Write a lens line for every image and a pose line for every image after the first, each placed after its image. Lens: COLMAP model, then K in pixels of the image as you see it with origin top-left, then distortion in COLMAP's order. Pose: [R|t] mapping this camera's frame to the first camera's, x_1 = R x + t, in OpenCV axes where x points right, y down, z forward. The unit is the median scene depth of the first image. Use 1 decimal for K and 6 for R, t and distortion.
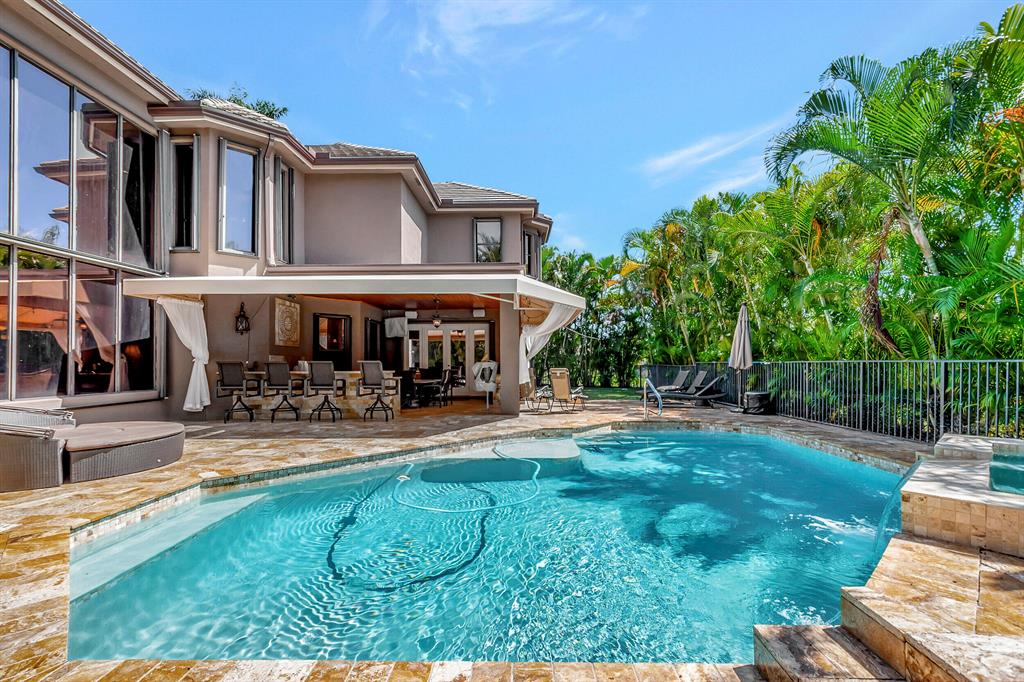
lens RADIAL K [[459.0, 0, 514.7], [0, 459.0, 354.5], [0, 0, 1]] dist [-0.001633, -0.000580]
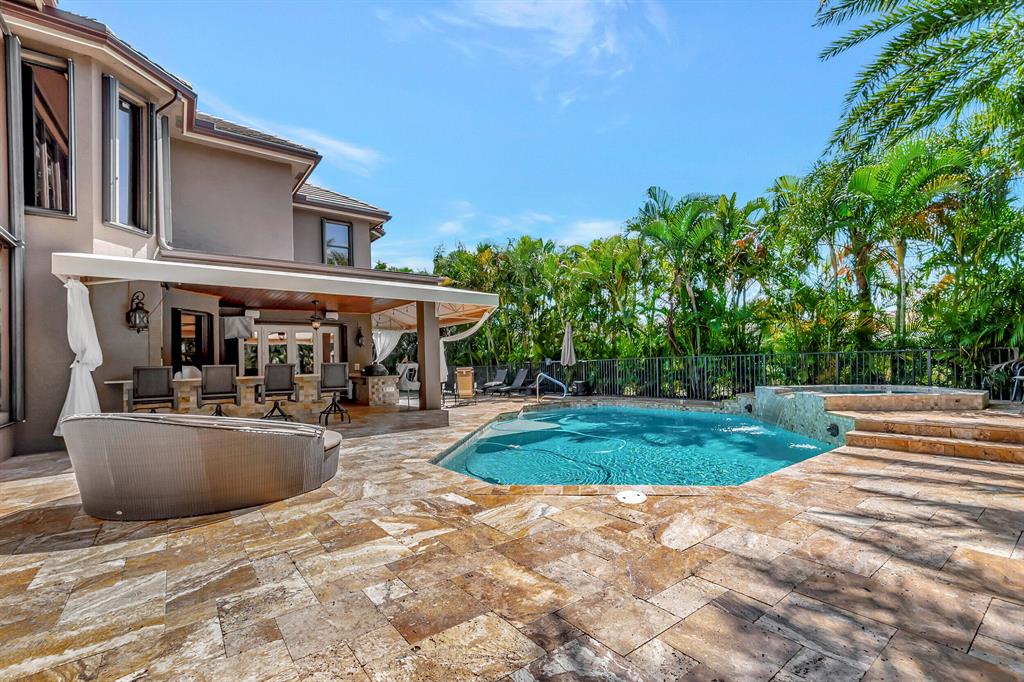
lens RADIAL K [[455.4, 0, 514.3], [0, 455.4, 351.3], [0, 0, 1]] dist [0.001330, 0.000662]
pose [[0.783395, -0.000158, 0.621524, -0.570174], [0.012378, 0.999806, -0.015348, 0.008488], [-0.621401, 0.019717, 0.783245, -0.010024]]
